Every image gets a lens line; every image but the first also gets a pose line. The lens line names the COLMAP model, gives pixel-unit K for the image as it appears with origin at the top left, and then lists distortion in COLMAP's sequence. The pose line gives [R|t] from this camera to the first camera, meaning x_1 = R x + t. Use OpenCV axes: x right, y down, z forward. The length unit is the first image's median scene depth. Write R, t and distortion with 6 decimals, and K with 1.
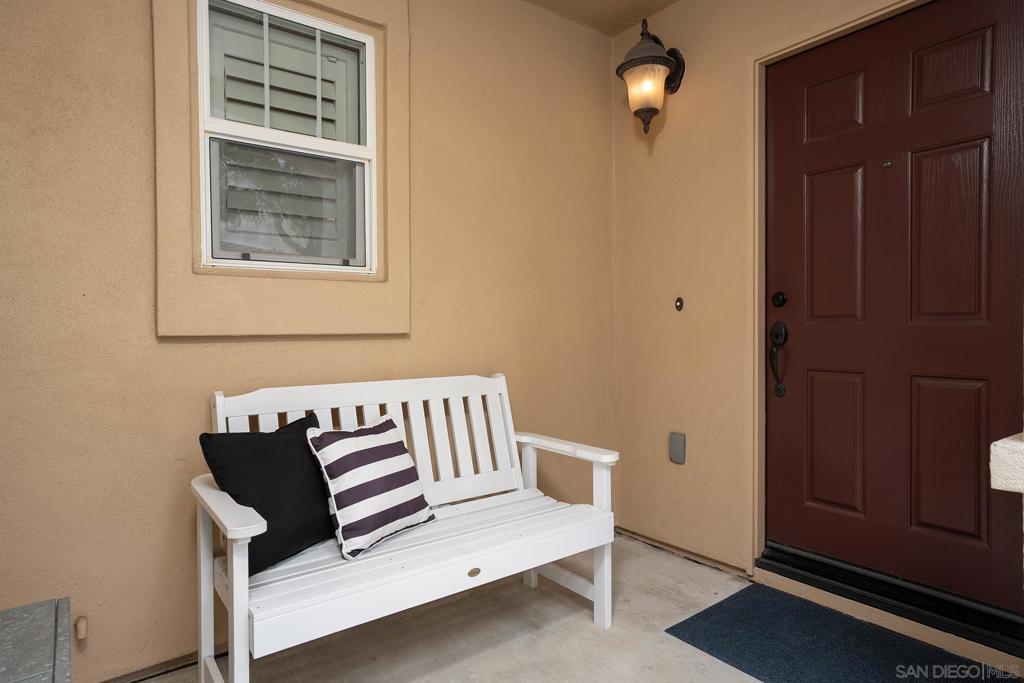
lens RADIAL K [[576.3, 0, 514.3], [0, 576.3, 335.8], [0, 0, 1]] dist [-0.000880, -0.000124]
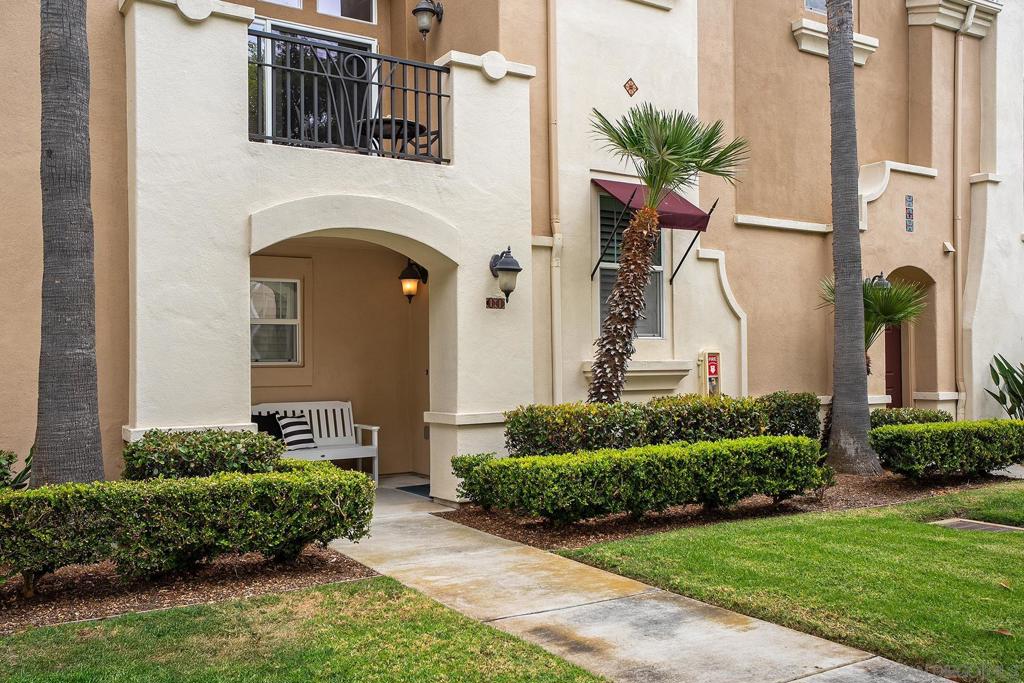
lens RADIAL K [[908.7, 0, 510.5], [0, 908.7, 345.3], [0, 0, 1]] dist [-0.005590, -0.000141]
pose [[0.995435, -0.009024, -0.095018, 1.254761], [0.003940, 0.998557, -0.053553, 0.044127], [0.095364, 0.052935, 0.994034, -3.458122]]
